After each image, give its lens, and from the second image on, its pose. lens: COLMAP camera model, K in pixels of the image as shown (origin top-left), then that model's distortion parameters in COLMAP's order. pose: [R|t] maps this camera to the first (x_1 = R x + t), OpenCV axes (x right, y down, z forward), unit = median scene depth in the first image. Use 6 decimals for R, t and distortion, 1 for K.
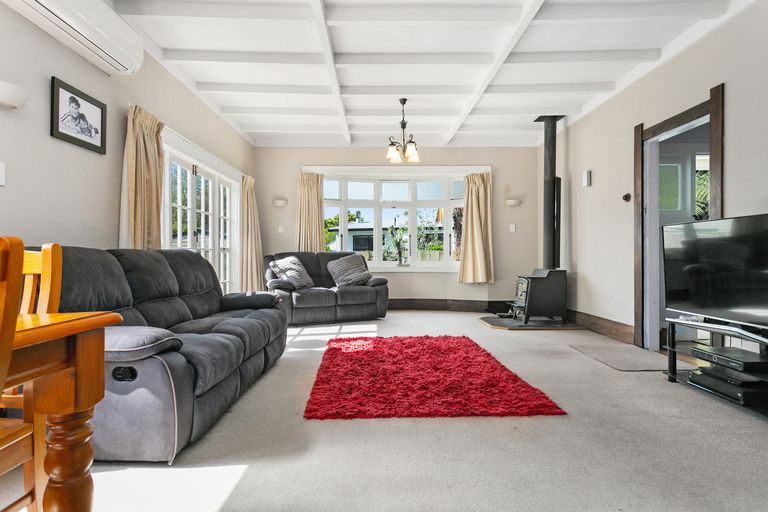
lens RADIAL K [[424.4, 0, 384.0], [0, 424.4, 256.0], [0, 0, 1]] dist [0.000811, 0.000167]
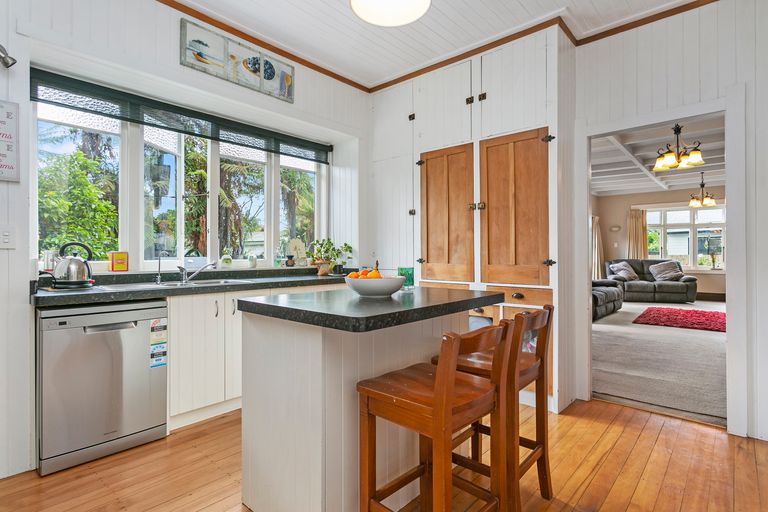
lens RADIAL K [[394.9, 0, 384.0], [0, 394.9, 256.0], [0, 0, 1]] dist [0.000383, 0.000097]
pose [[0.737615, 0.009373, -0.675156, 0.140037], [-0.006139, 0.999955, 0.007175, -0.027043], [0.675194, -0.001148, 0.737640, -0.798820]]
